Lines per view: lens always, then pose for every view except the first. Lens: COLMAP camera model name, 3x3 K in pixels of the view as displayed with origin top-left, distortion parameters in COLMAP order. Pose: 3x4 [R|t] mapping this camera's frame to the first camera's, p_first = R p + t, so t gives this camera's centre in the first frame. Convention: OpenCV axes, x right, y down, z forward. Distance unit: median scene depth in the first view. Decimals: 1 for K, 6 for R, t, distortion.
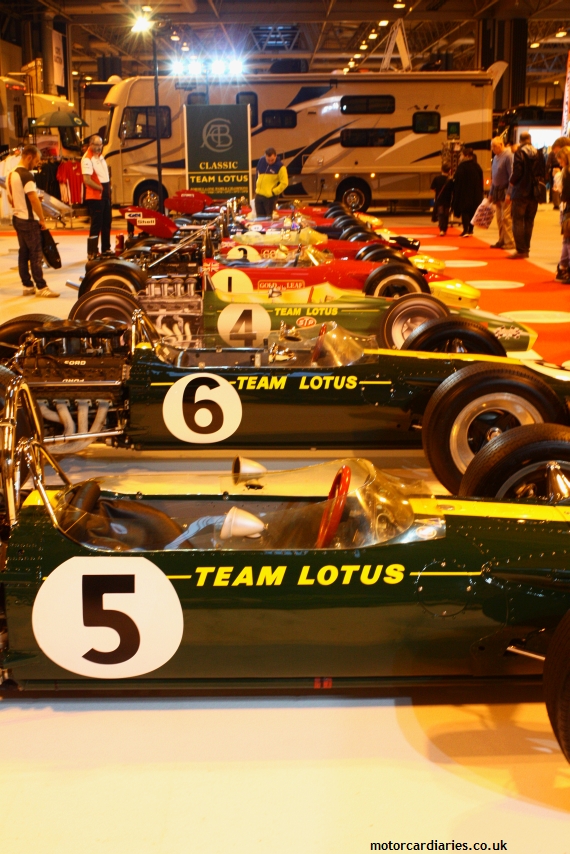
lens RADIAL K [[1178.2, 0, 282.6], [0, 1178.2, 451.4], [0, 0, 1]] dist [-0.086126, 0.137778]
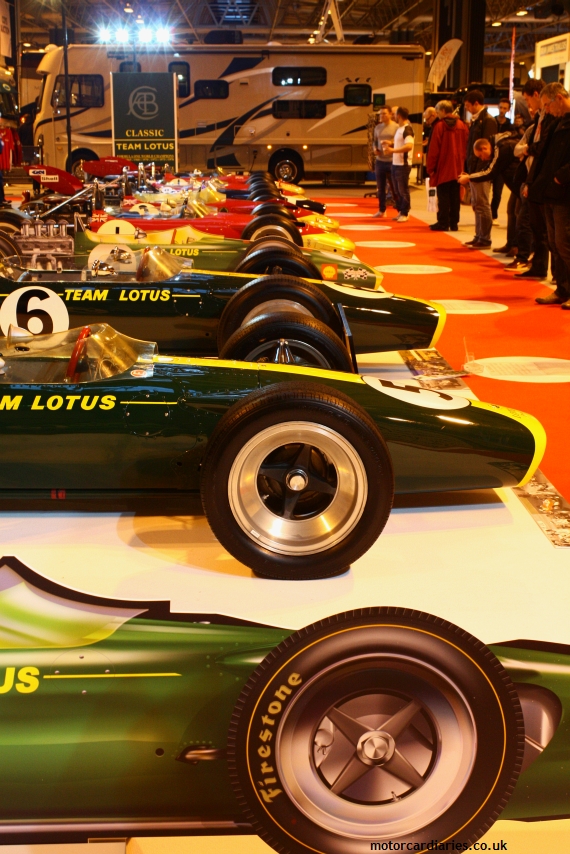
lens RADIAL K [[1207.4, 0, 285.0], [0, 1207.4, 427.0], [0, 0, 1]] dist [-0.018867, -0.063774]
pose [[0.999379, 0.006447, 0.034653, 0.057821], [-0.006125, 0.999937, -0.009410, 0.034032], [-0.034712, 0.009192, 0.999355, -0.074395]]
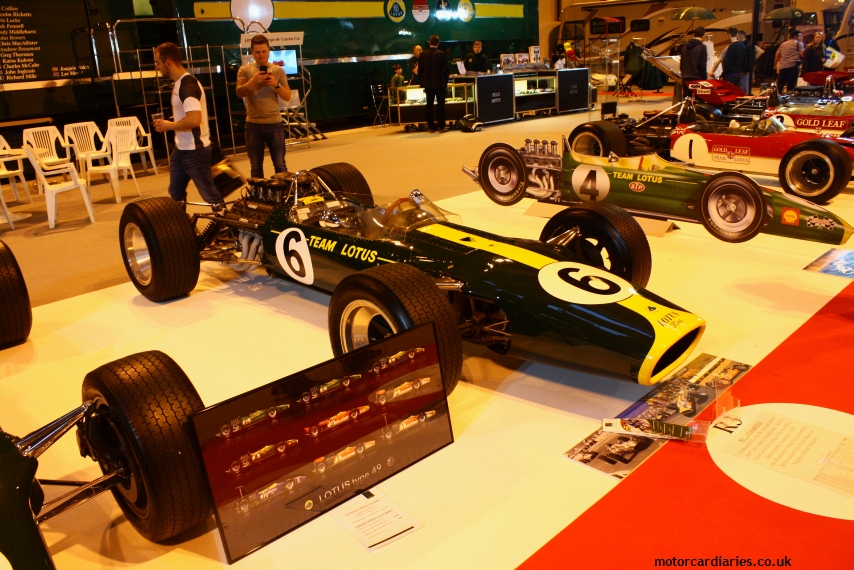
lens RADIAL K [[694.9, 0, 414.9], [0, 694.9, 297.4], [0, 0, 1]] dist [-0.187011, 0.145801]
pose [[0.691360, 0.217437, -0.689015, 0.227925], [-0.133870, 0.975679, 0.173576, -0.059015], [0.710000, -0.027765, 0.703654, 0.247922]]
